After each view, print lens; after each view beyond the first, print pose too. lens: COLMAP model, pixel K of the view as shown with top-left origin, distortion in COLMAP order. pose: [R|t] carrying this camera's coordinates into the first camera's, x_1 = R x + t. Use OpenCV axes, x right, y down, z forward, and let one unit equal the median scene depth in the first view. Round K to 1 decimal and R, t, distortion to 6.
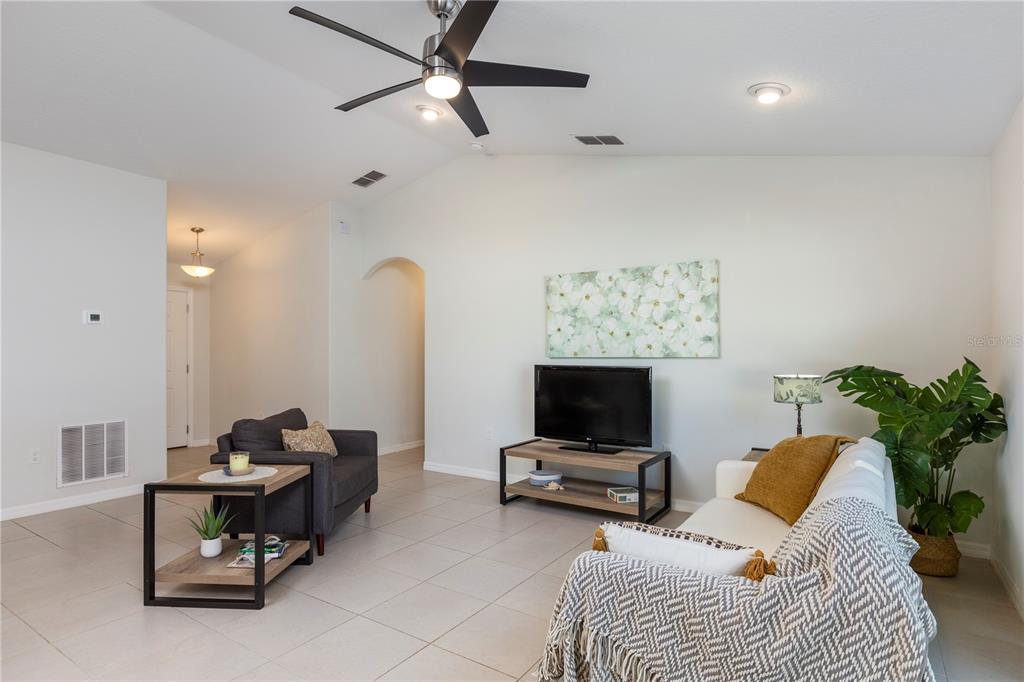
lens RADIAL K [[536.3, 0, 511.9], [0, 536.3, 342.4], [0, 0, 1]] dist [-0.006346, 0.002174]
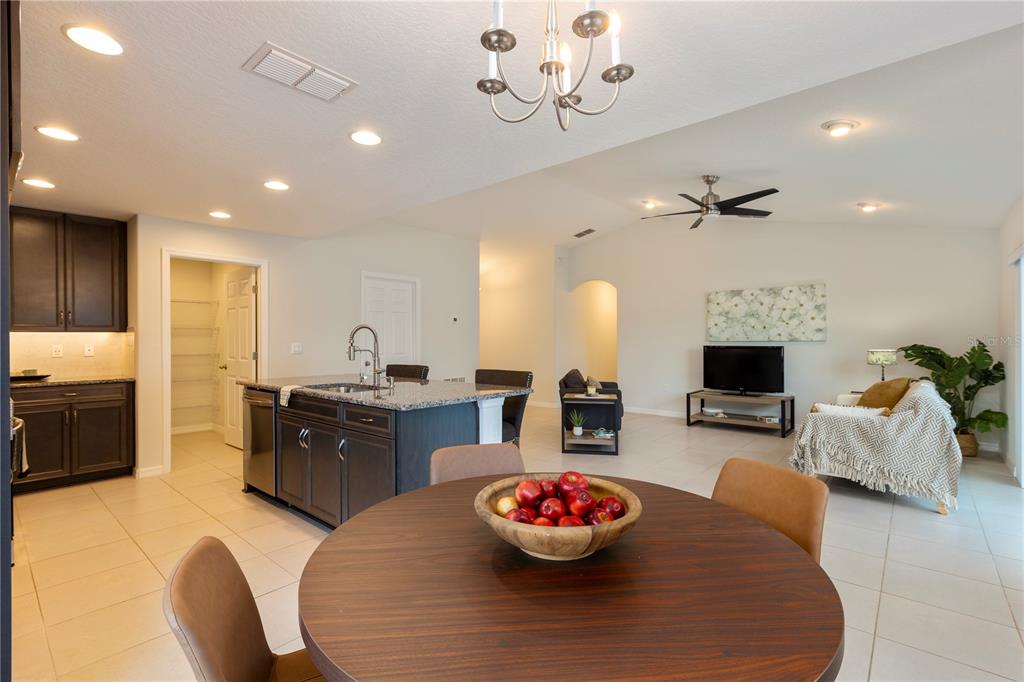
lens RADIAL K [[466.0, 0, 506.3], [0, 466.0, 335.2], [0, 0, 1]] dist [0.000955, -0.001211]
pose [[0.988228, -0.004114, -0.152936, -0.370079], [0.006253, 0.999889, 0.013510, -0.016044], [0.152863, -0.014307, 0.988144, -0.585502]]
